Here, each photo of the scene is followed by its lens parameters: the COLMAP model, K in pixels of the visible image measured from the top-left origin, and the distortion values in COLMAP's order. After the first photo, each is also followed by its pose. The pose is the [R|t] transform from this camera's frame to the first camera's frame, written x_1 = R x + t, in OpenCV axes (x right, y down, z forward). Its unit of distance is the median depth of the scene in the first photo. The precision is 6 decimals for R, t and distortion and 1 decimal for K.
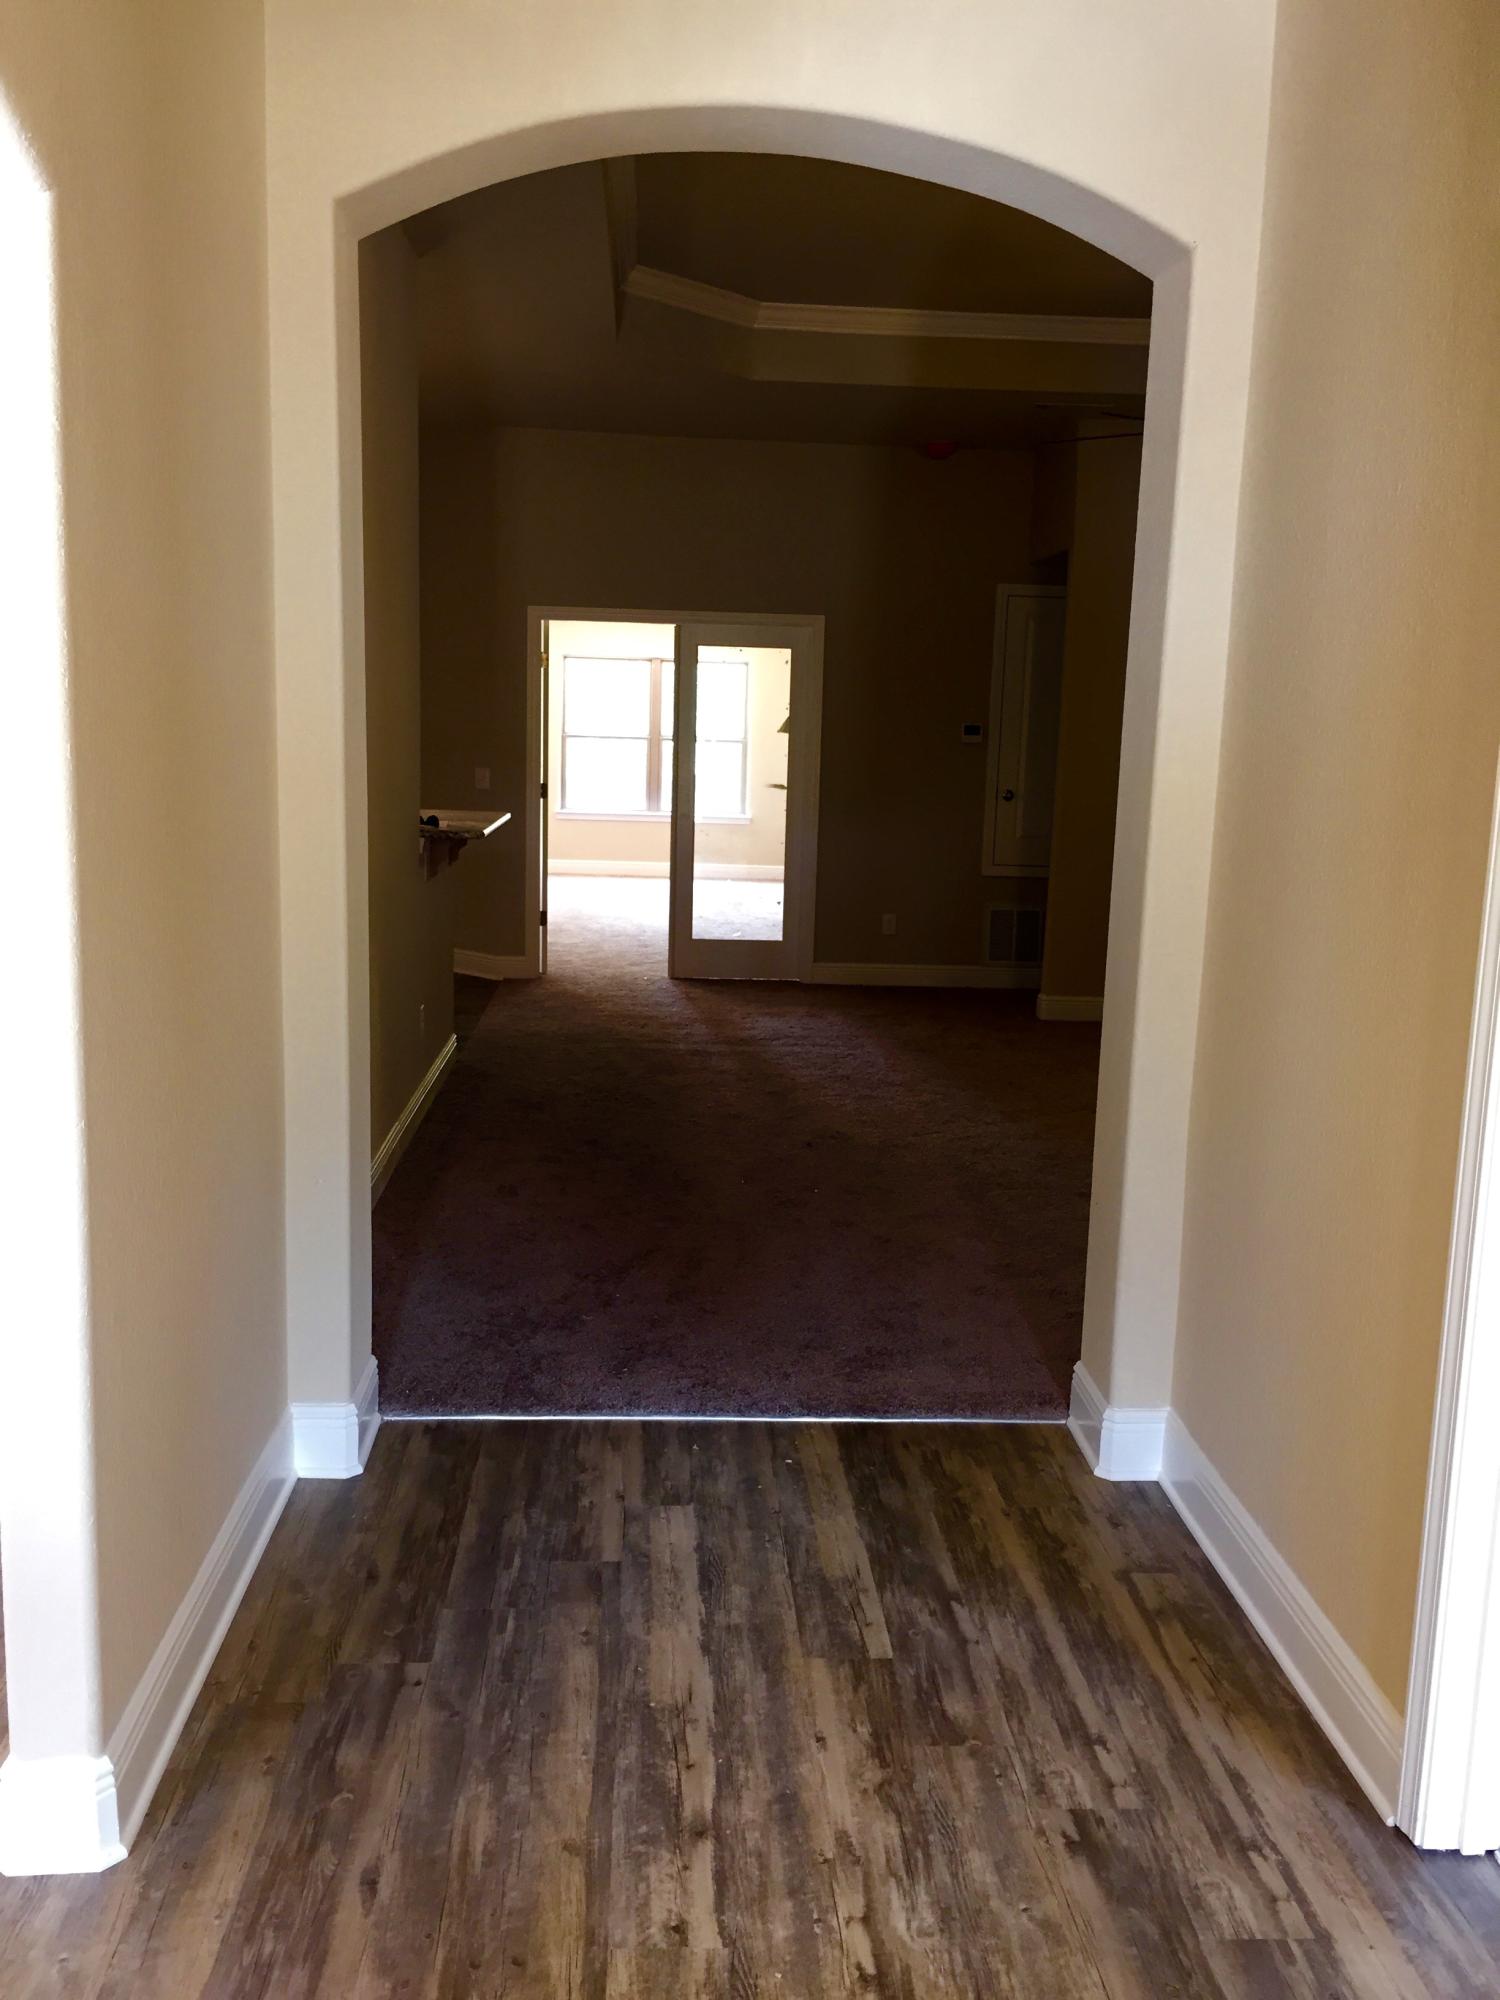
lens RADIAL K [[1791.5, 0, 761.7], [0, 1791.5, 998.3], [0, 0, 1]] dist [0.059322, -0.042441]
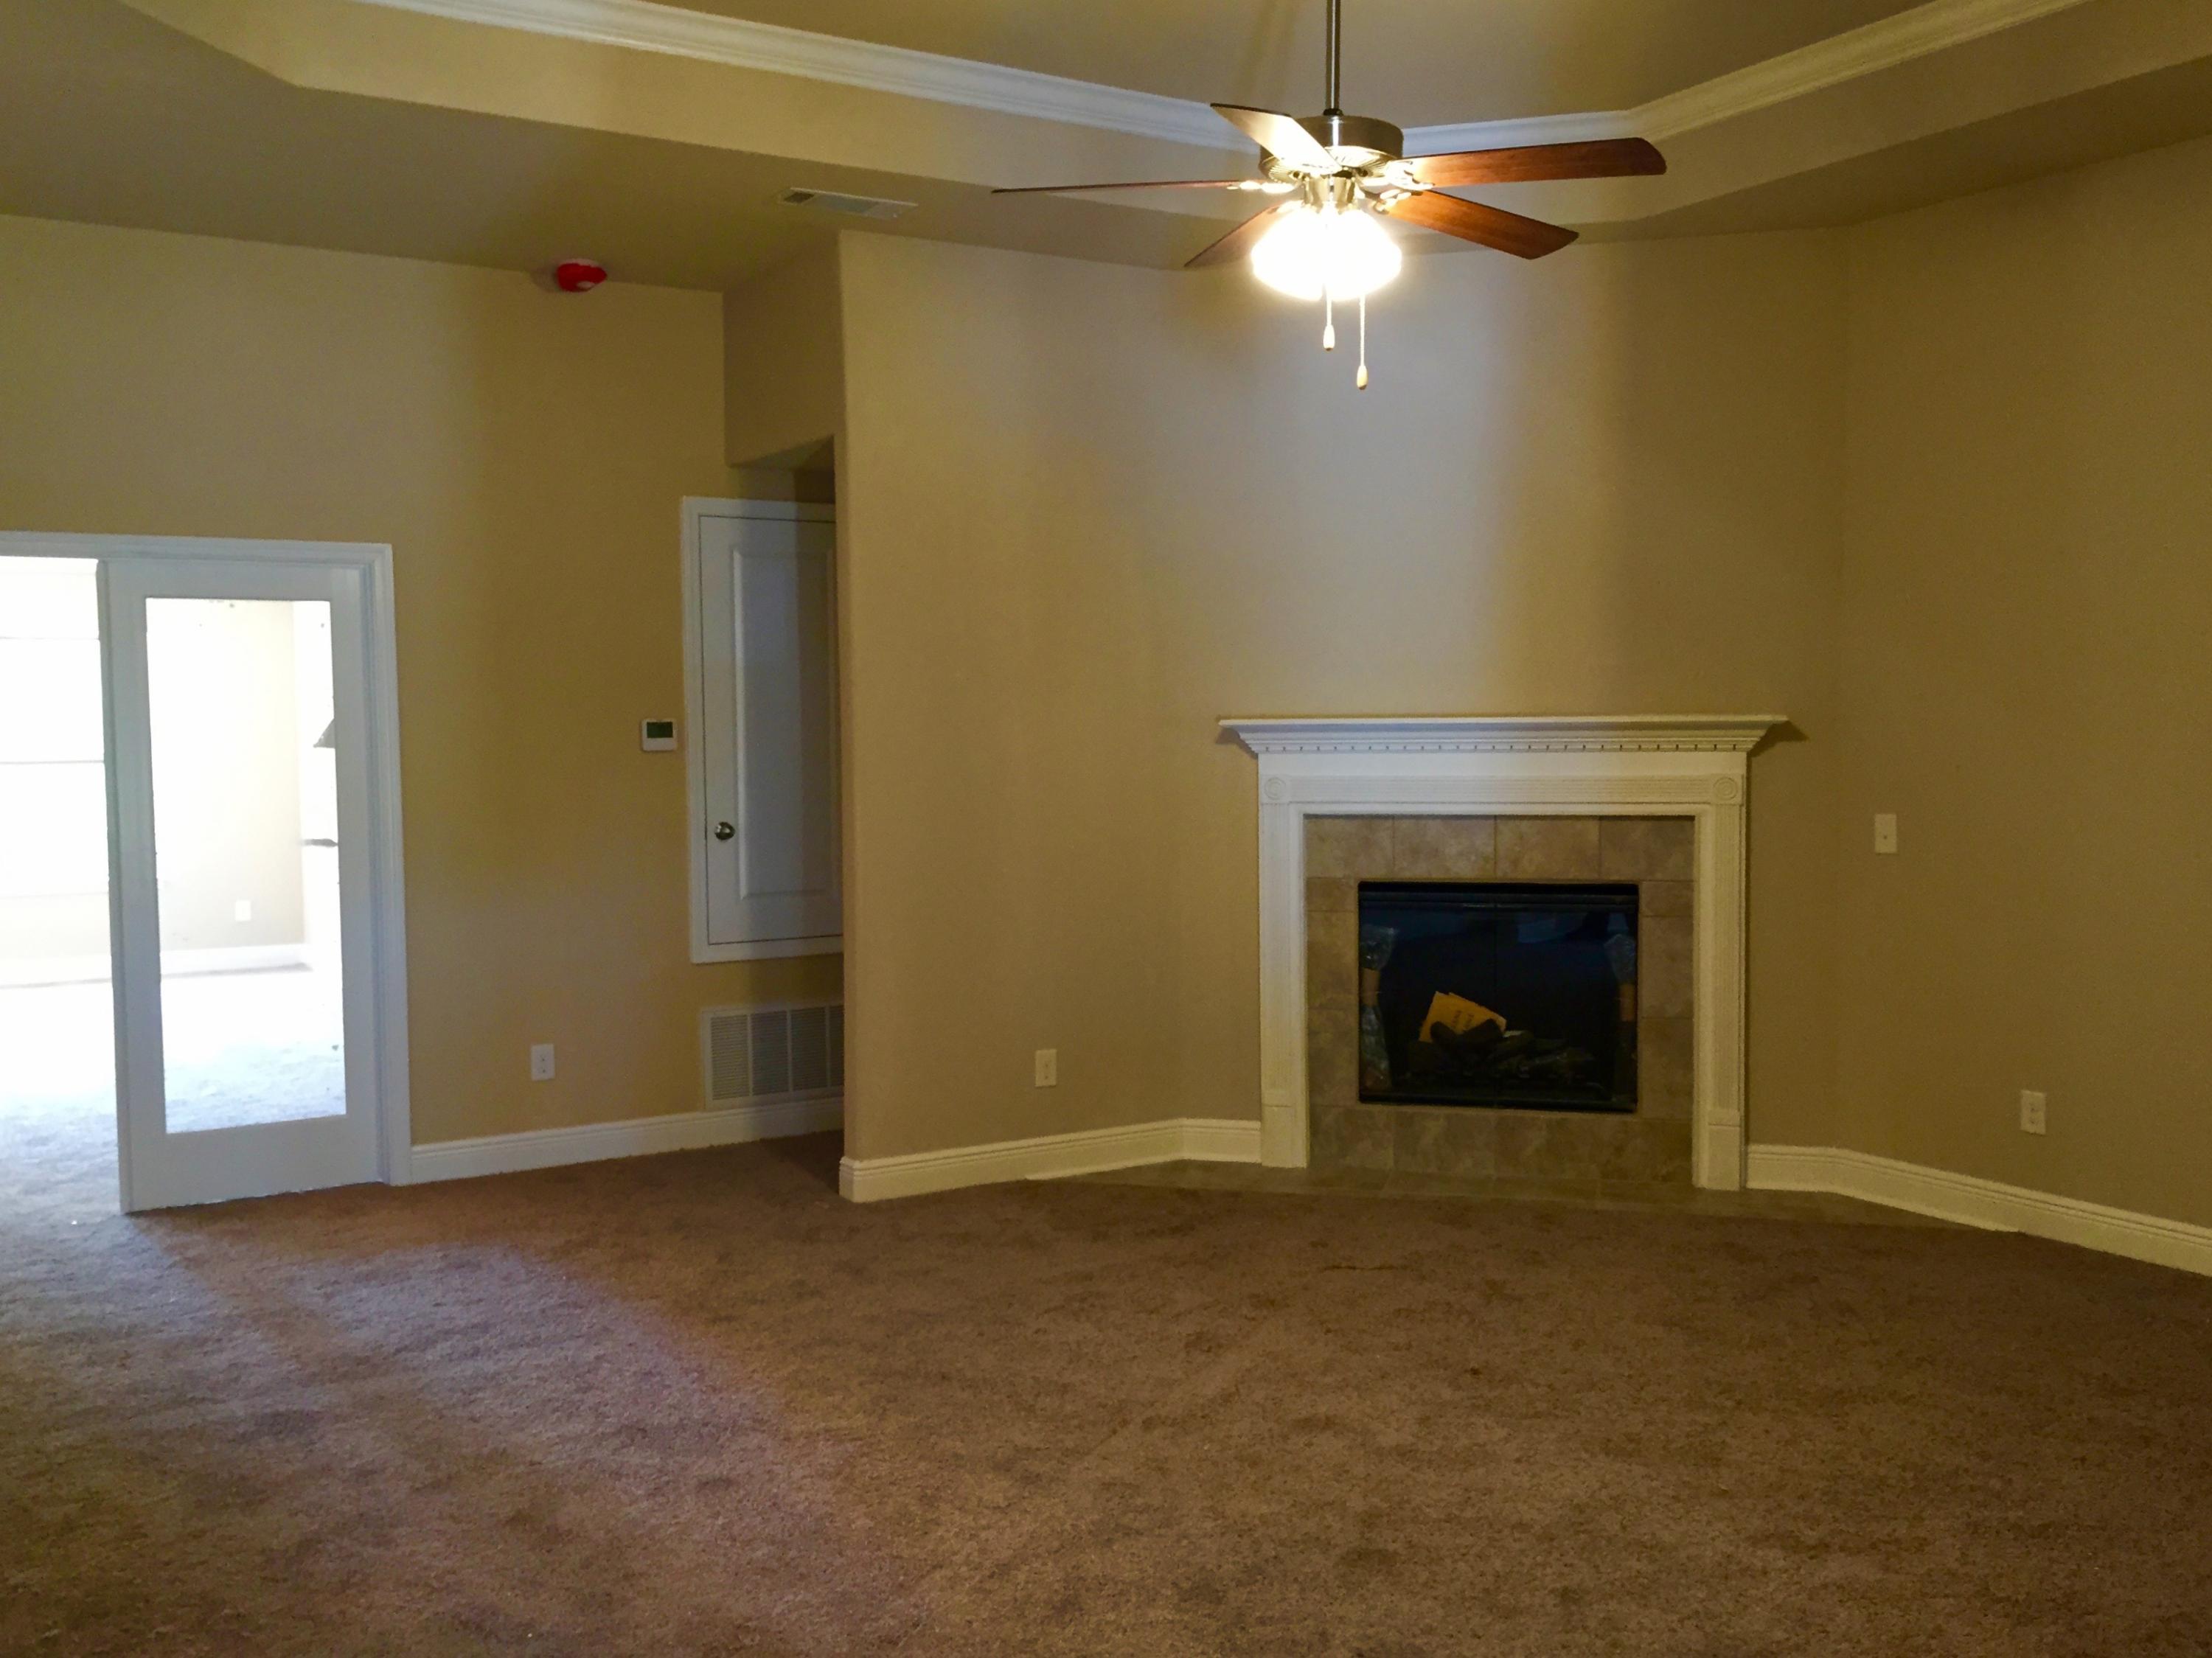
lens RADIAL K [[1981.2, 0, 1098.3], [0, 1981.2, 817.8], [0, 0, 1]] dist [0.059322, -0.042441]
pose [[0.881796, -0.064175, 0.467245, -0.068575], [0.109093, 0.991586, -0.069691, -0.055939], [-0.458841, 0.112426, 0.881377, 0.336669]]
